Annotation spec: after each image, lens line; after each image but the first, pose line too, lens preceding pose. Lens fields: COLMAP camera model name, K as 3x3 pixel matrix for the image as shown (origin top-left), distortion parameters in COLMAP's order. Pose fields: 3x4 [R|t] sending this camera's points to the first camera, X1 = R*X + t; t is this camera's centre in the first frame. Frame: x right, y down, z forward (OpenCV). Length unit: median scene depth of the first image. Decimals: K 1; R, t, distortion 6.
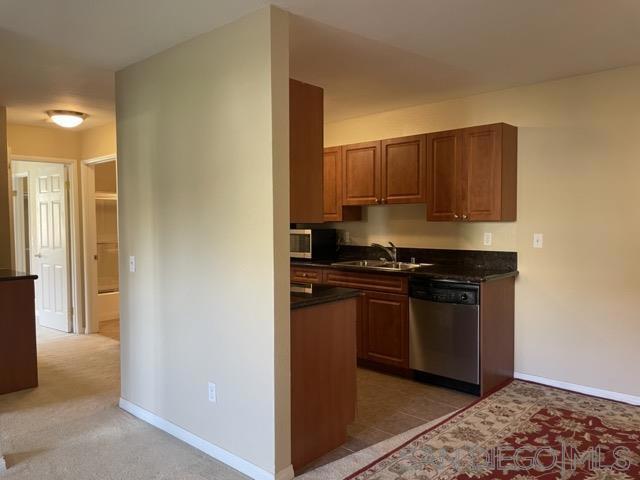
lens RADIAL K [[489.3, 0, 321.2], [0, 489.3, 236.9], [0, 0, 1]] dist [0.097063, -0.132681]
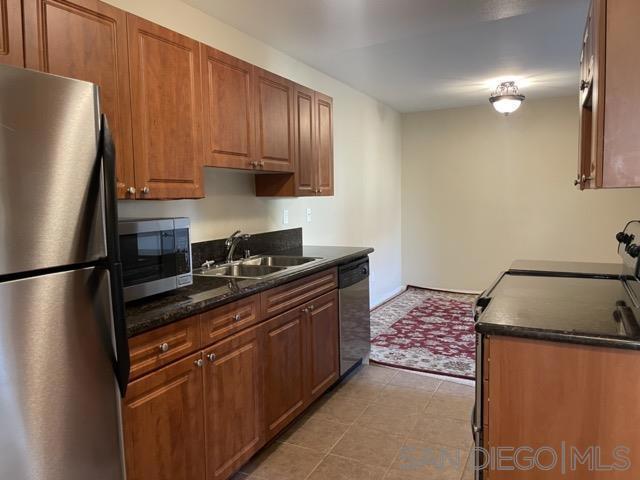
lens RADIAL K [[489.9, 0, 325.1], [0, 489.9, 239.3], [0, 0, 1]] dist [0.090740, -0.126410]
pose [[-0.296977, -0.077027, 0.951773, -0.503949], [0.050310, 0.994095, 0.096151, -0.034111], [-0.953558, 0.076439, -0.291348, 1.094687]]
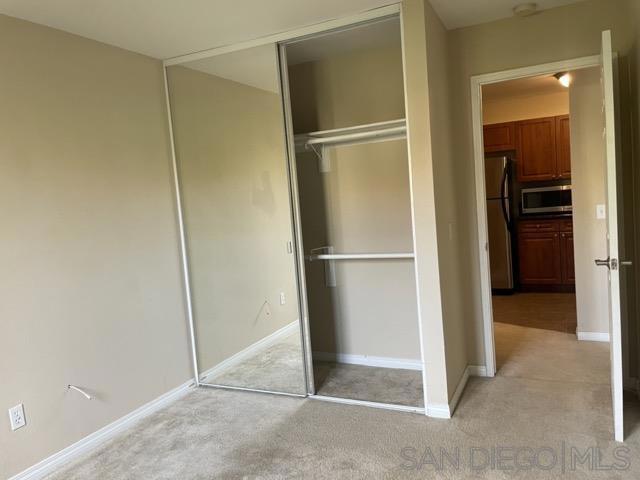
lens RADIAL K [[489.9, 0, 325.1], [0, 489.9, 239.3], [0, 0, 1]] dist [0.090740, -0.126410]
pose [[0.952746, -0.094845, 0.288583, -0.990882], [0.082126, 0.995053, 0.055894, -0.002228], [-0.292456, -0.029553, 0.955822, 0.059415]]
